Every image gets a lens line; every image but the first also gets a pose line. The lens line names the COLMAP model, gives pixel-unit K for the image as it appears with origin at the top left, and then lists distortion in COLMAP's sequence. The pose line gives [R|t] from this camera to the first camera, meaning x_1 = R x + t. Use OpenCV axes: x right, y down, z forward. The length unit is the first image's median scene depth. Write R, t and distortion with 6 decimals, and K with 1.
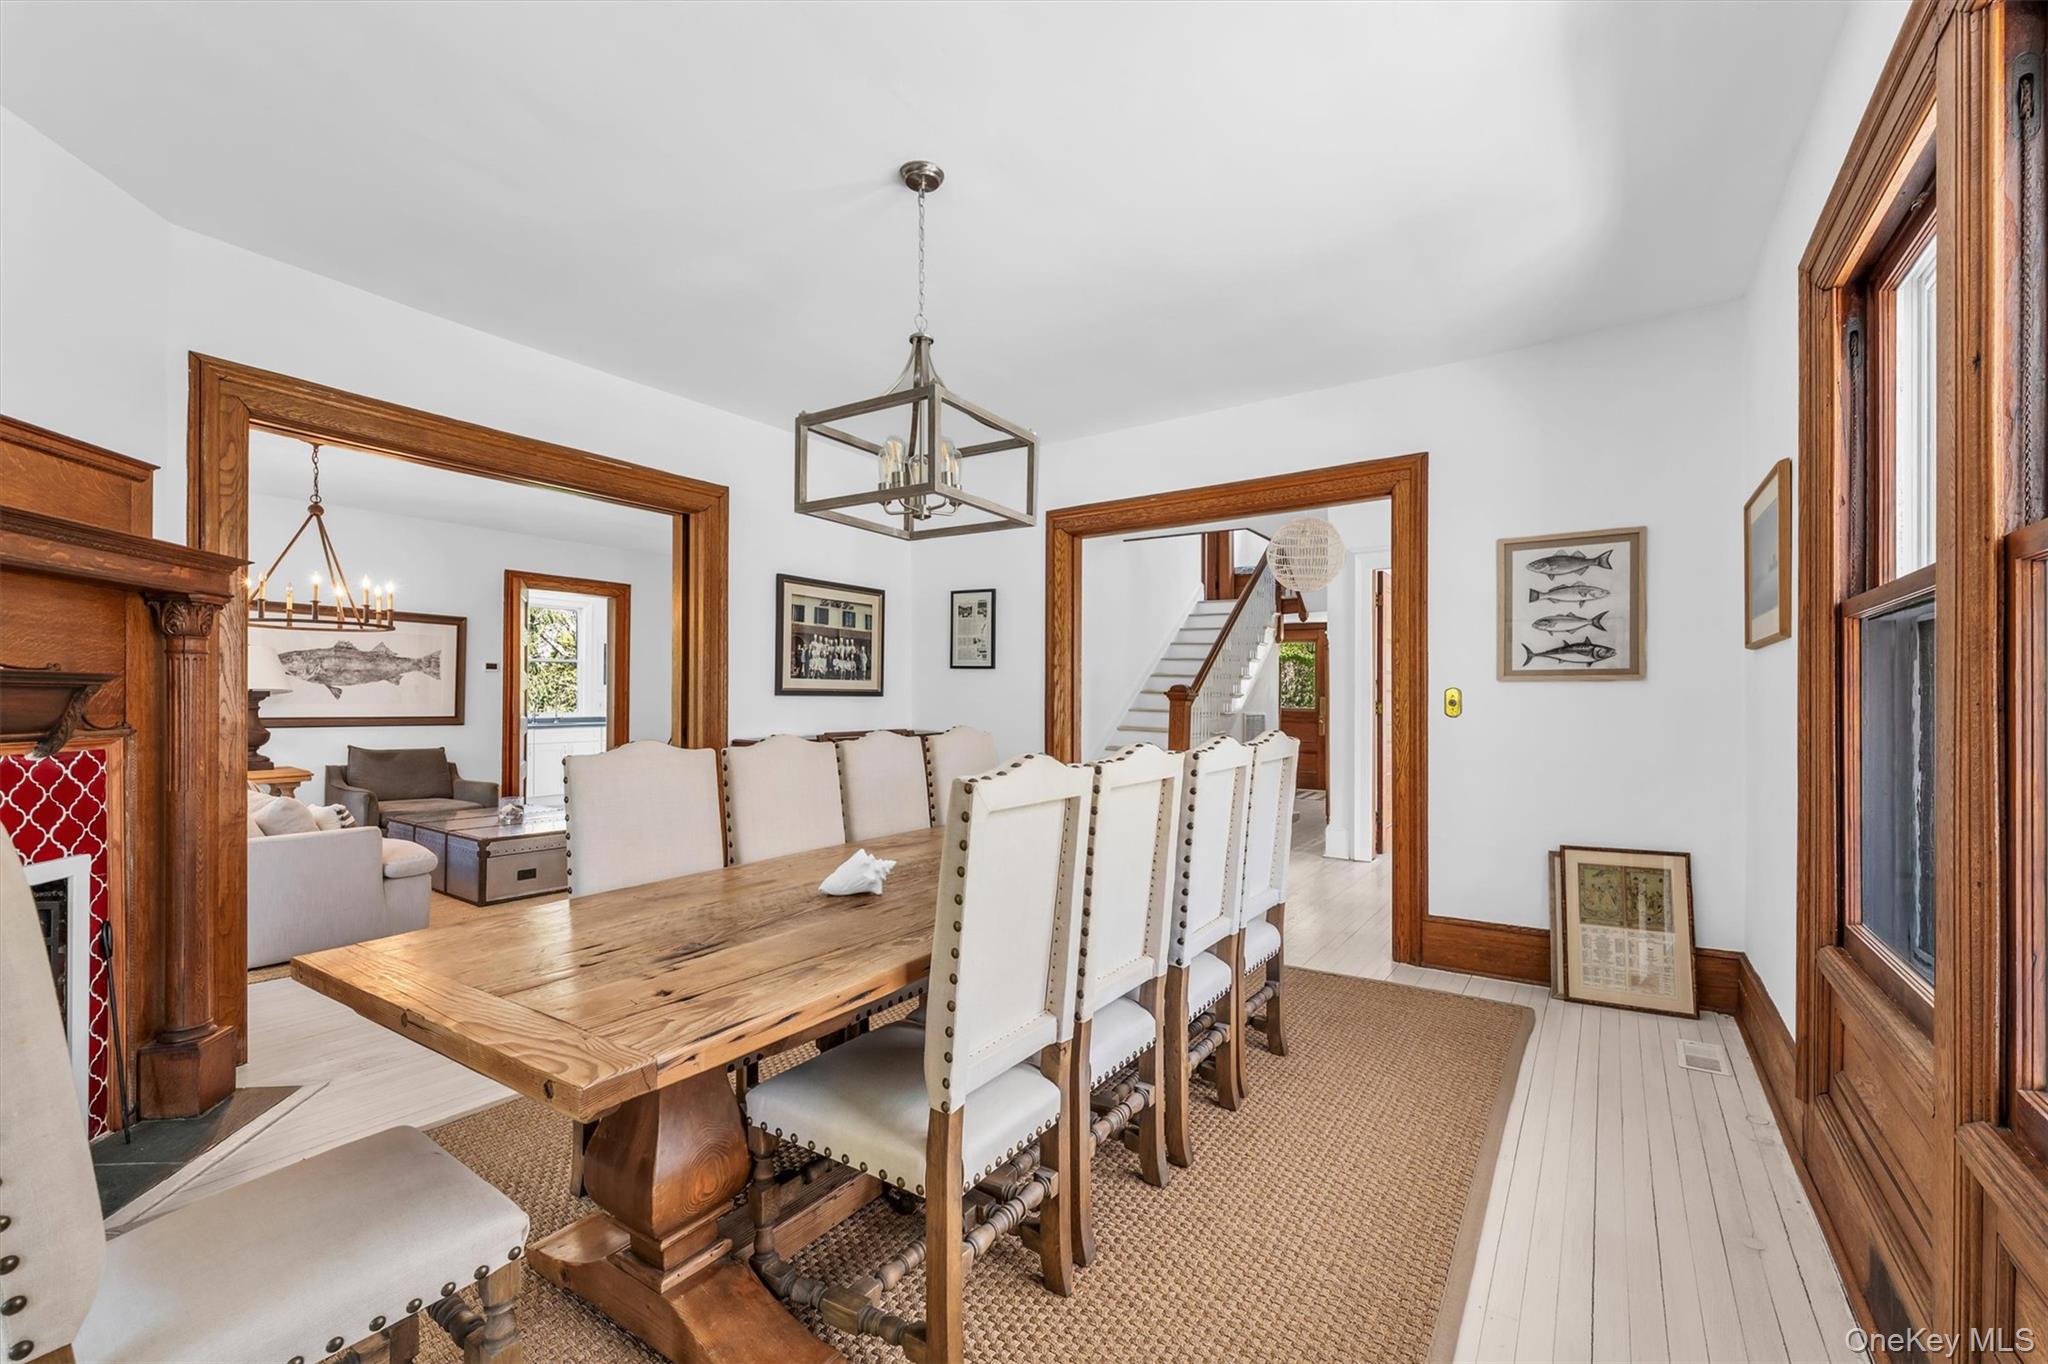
lens RADIAL K [[846.7, 0, 1024.7], [0, 846.7, 692.0], [0, 0, 1]] dist [0.002101, -0.000575]
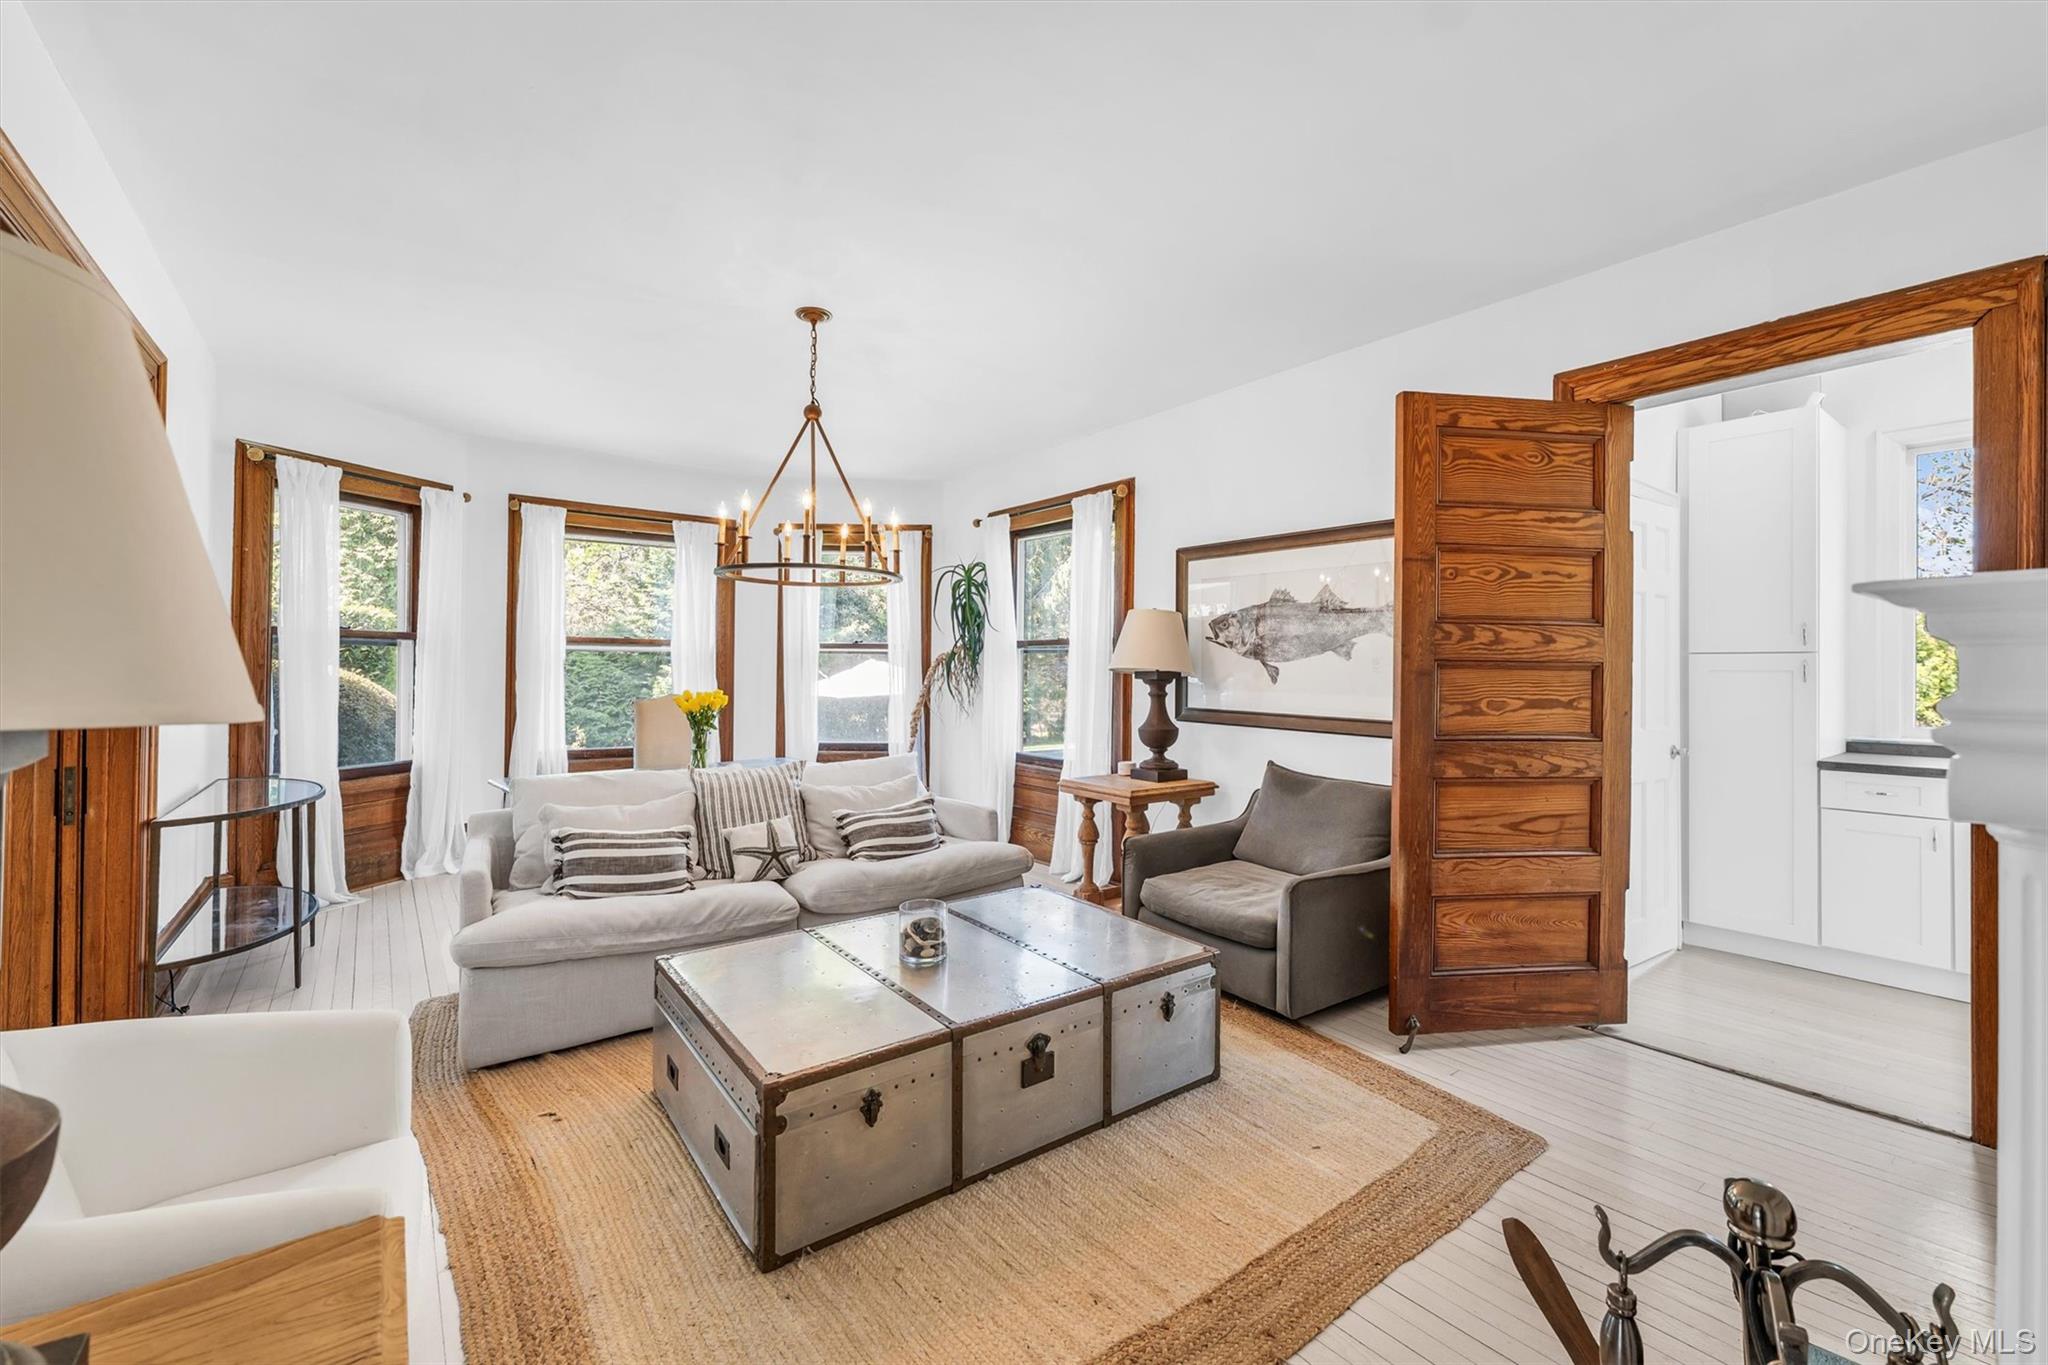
lens RADIAL K [[846.7, 0, 1026.0], [0, 846.7, 670.3], [0, 0, 1]] dist [0.002101, -0.000575]
pose [[-0.320556, -0.009170, -0.947185, -0.161573], [-0.005993, 0.999953, -0.007653, 0.004469], [0.947211, 0.003224, -0.320596, 1.028764]]
